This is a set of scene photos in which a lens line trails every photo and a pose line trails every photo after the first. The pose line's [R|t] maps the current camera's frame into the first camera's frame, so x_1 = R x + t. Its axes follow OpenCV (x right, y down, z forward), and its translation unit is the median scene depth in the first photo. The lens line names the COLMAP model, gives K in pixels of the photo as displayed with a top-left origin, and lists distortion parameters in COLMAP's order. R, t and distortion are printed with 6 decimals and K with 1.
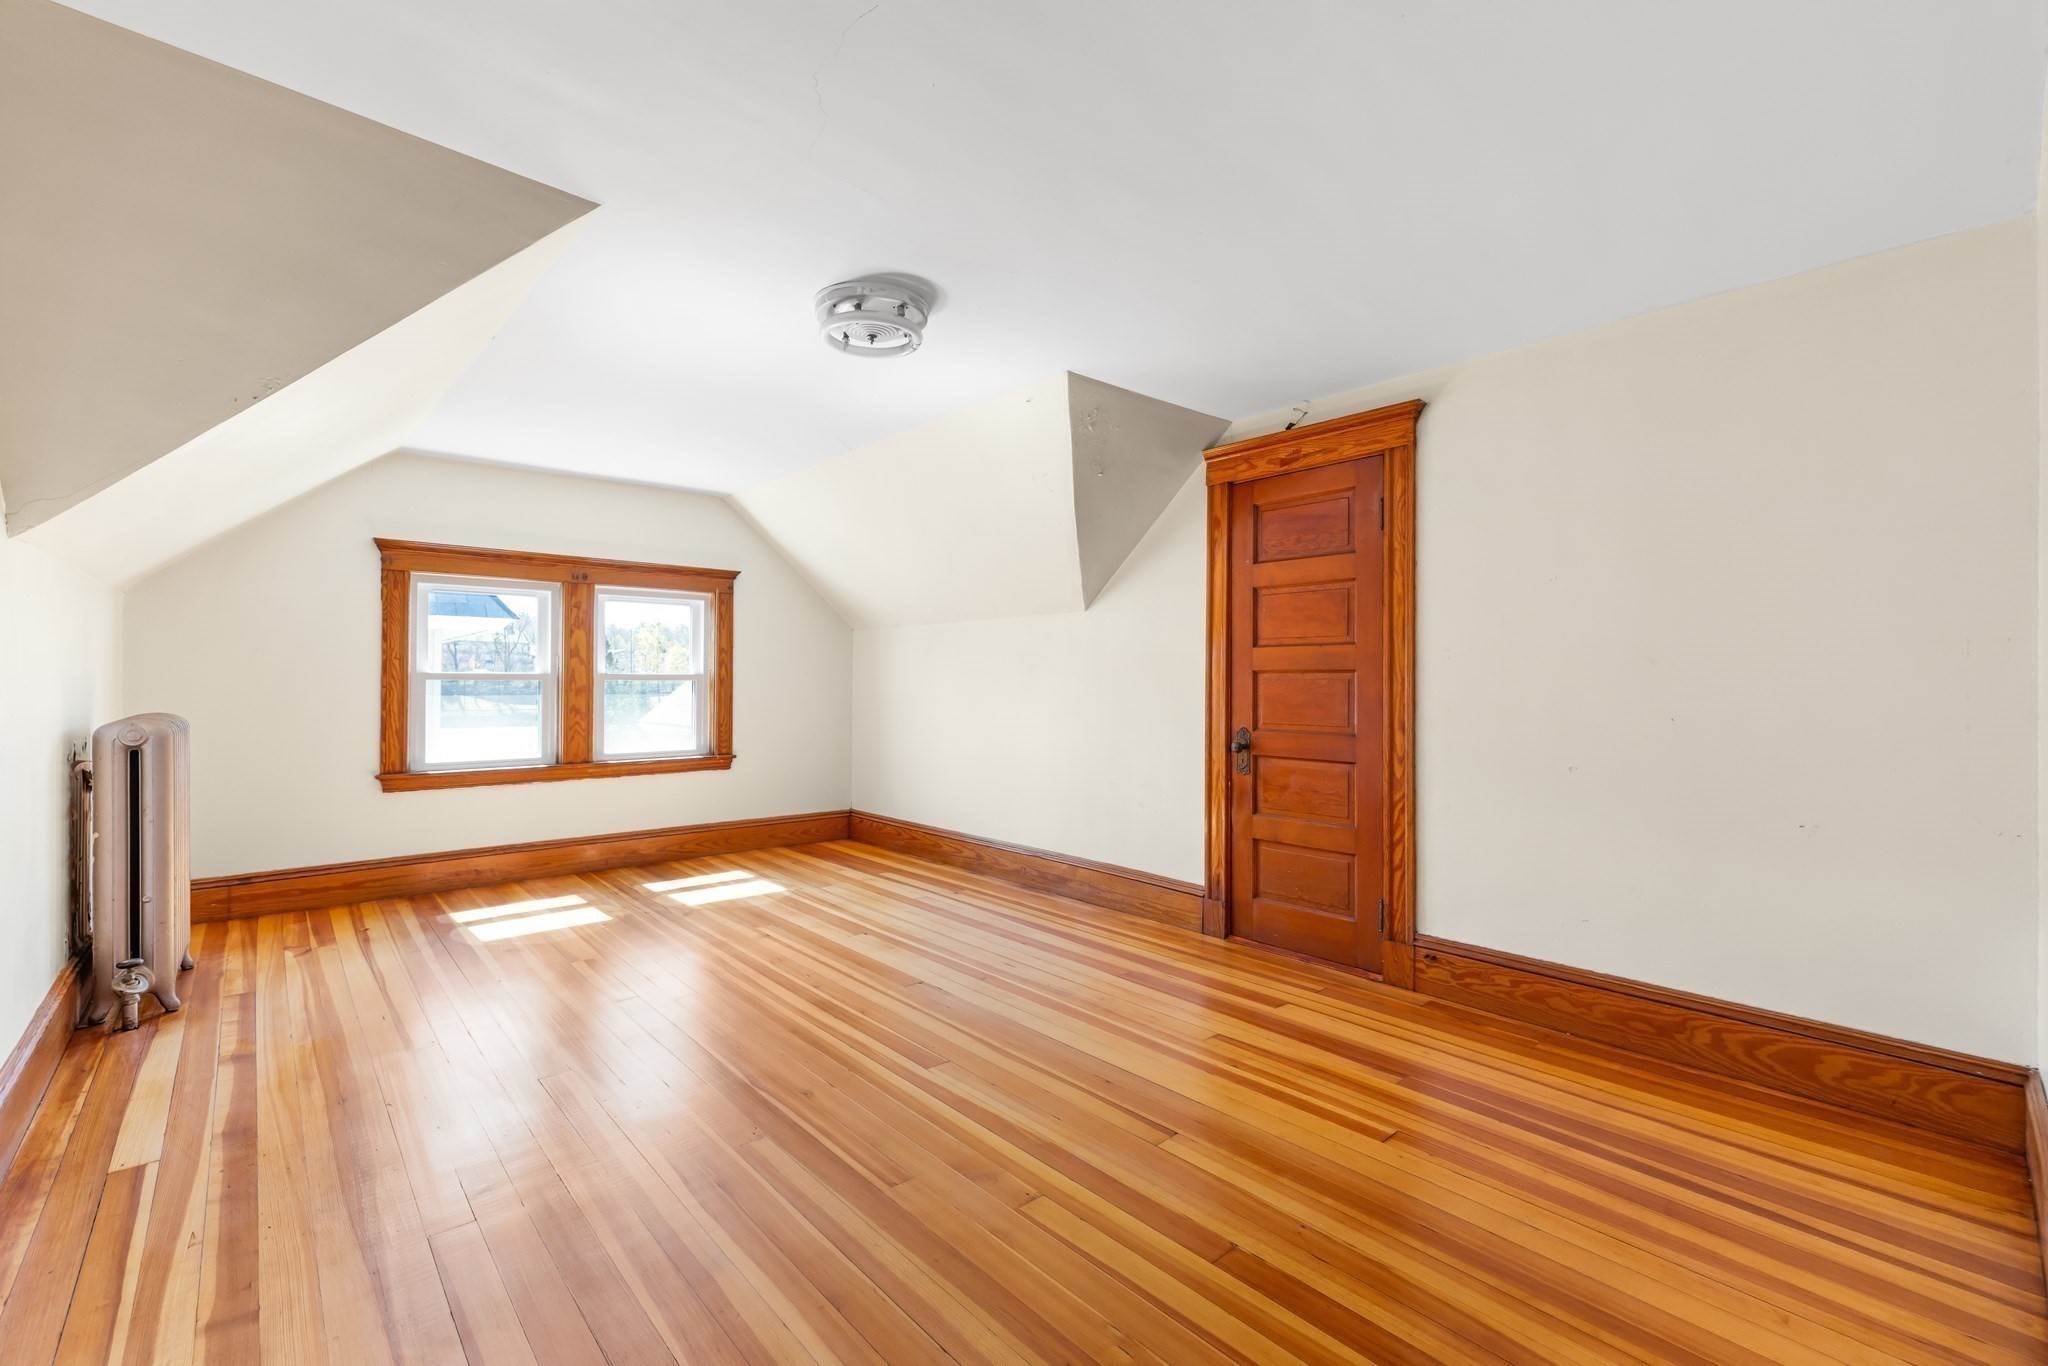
lens RADIAL K [[877.7, 0, 1024.5], [0, 877.7, 682.0], [0, 0, 1]] dist [0.001098, 0.000254]
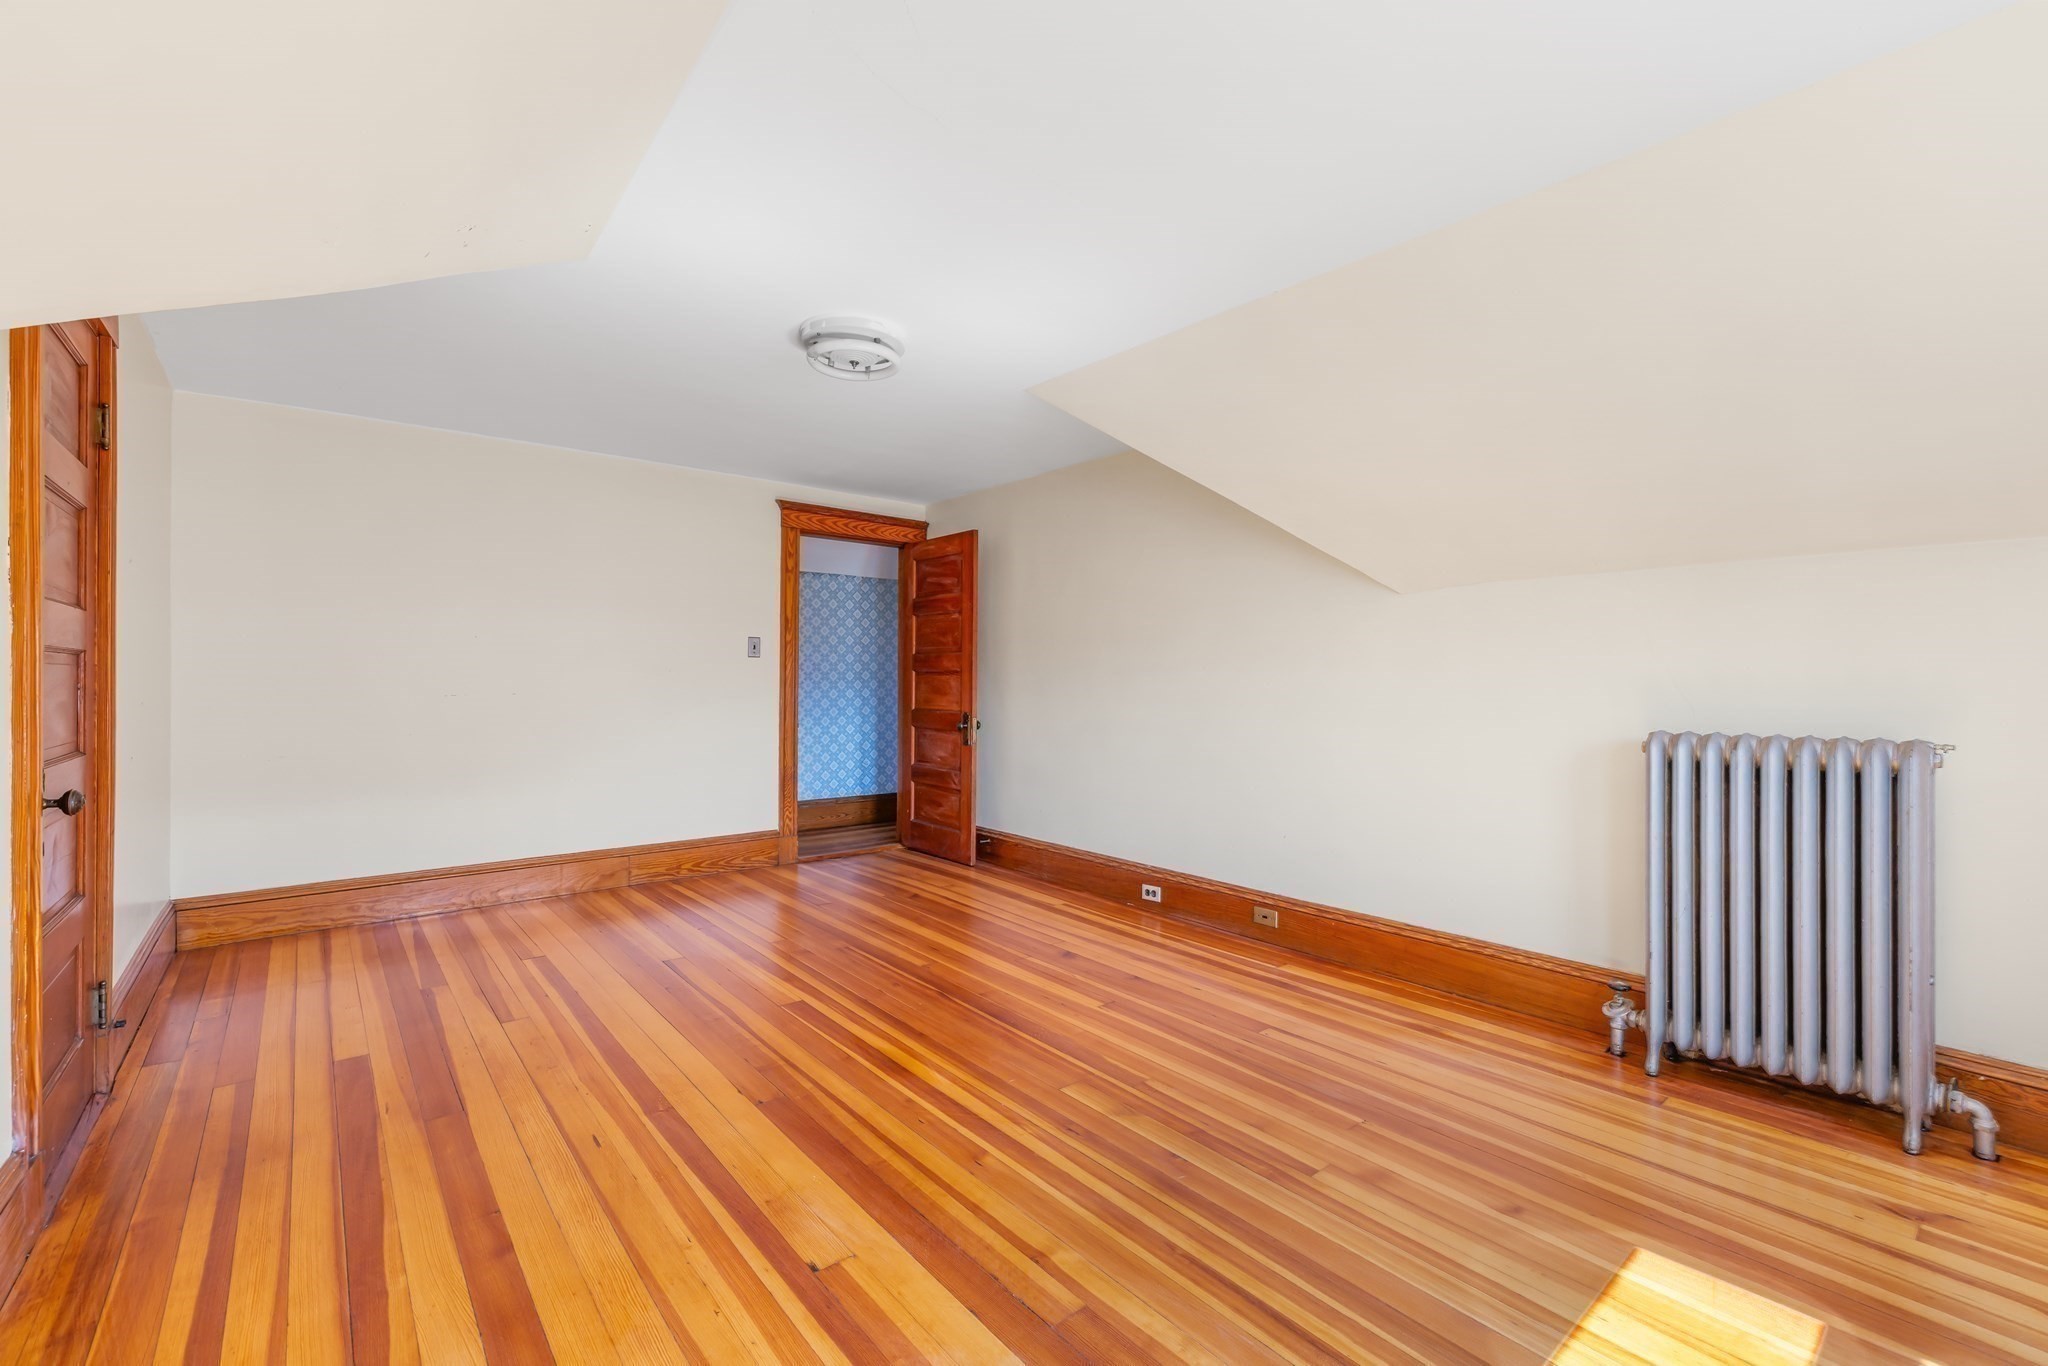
lens RADIAL K [[877.7, 0, 1023.5], [0, 877.7, 680.1], [0, 0, 1]] dist [0.001098, 0.000254]
pose [[-0.999135, -0.010861, 0.040132, -0.372165], [-0.010874, 0.999941, -0.000104, -0.001205], [-0.040128, -0.000540, -0.999194, 1.779629]]
